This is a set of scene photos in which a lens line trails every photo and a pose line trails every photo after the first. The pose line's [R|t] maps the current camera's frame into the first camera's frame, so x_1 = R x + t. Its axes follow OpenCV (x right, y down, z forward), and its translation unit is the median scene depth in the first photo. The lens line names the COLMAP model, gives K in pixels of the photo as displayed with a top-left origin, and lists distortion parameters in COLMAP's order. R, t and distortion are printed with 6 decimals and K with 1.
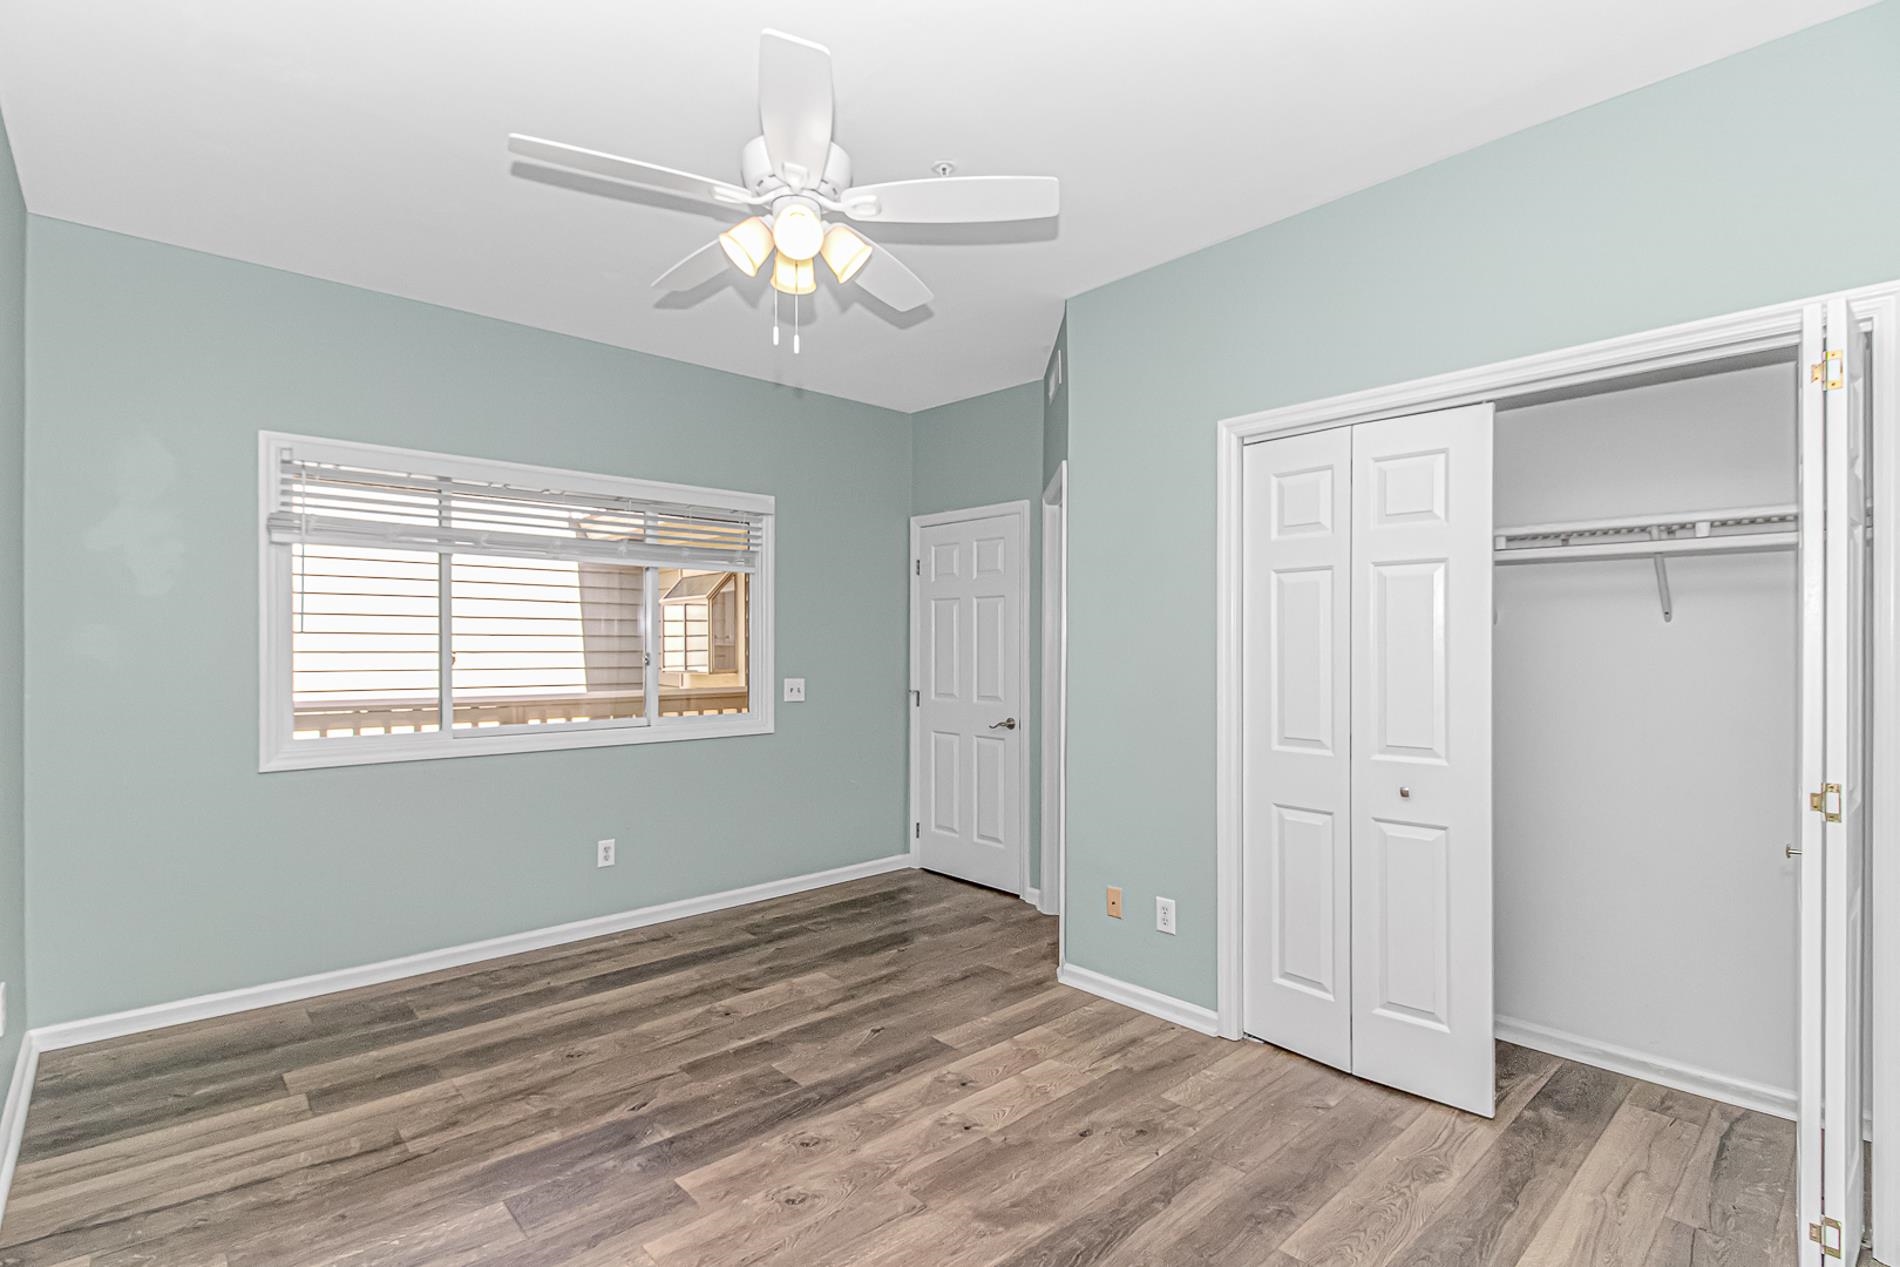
lens RADIAL K [[909.7, 0, 941.3], [0, 909.7, 644.5], [0, 0, 1]] dist [-0.000333, -0.000558]
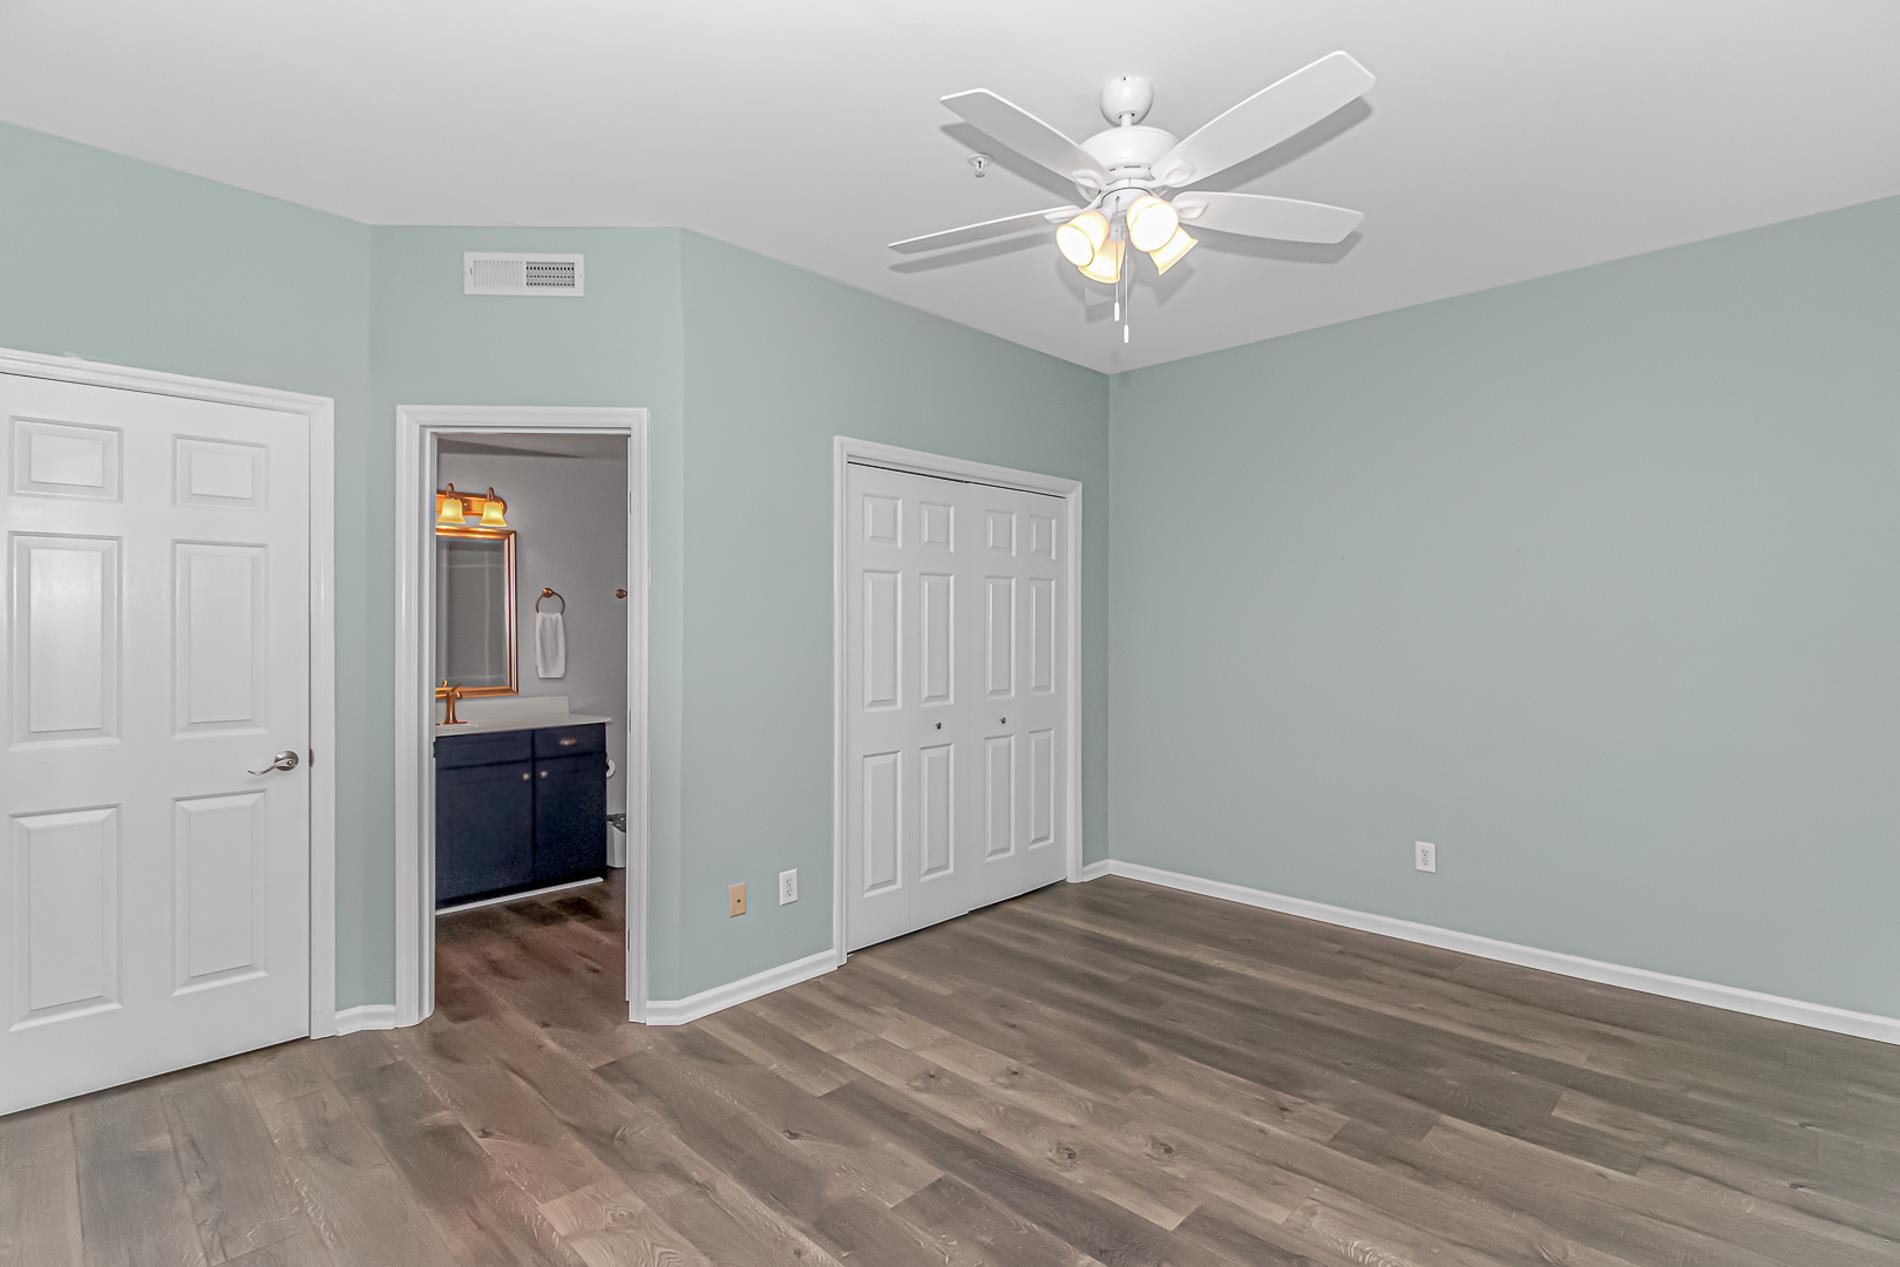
lens RADIAL K [[909.7, 0, 947.8], [0, 909.7, 626.4], [0, 0, 1]] dist [-0.000333, -0.000558]
pose [[-0.055147, -0.008902, 0.998439, -0.905240], [0.001220, 0.999959, 0.008983, -0.013069], [-0.998478, 0.001713, -0.055134, 0.979131]]
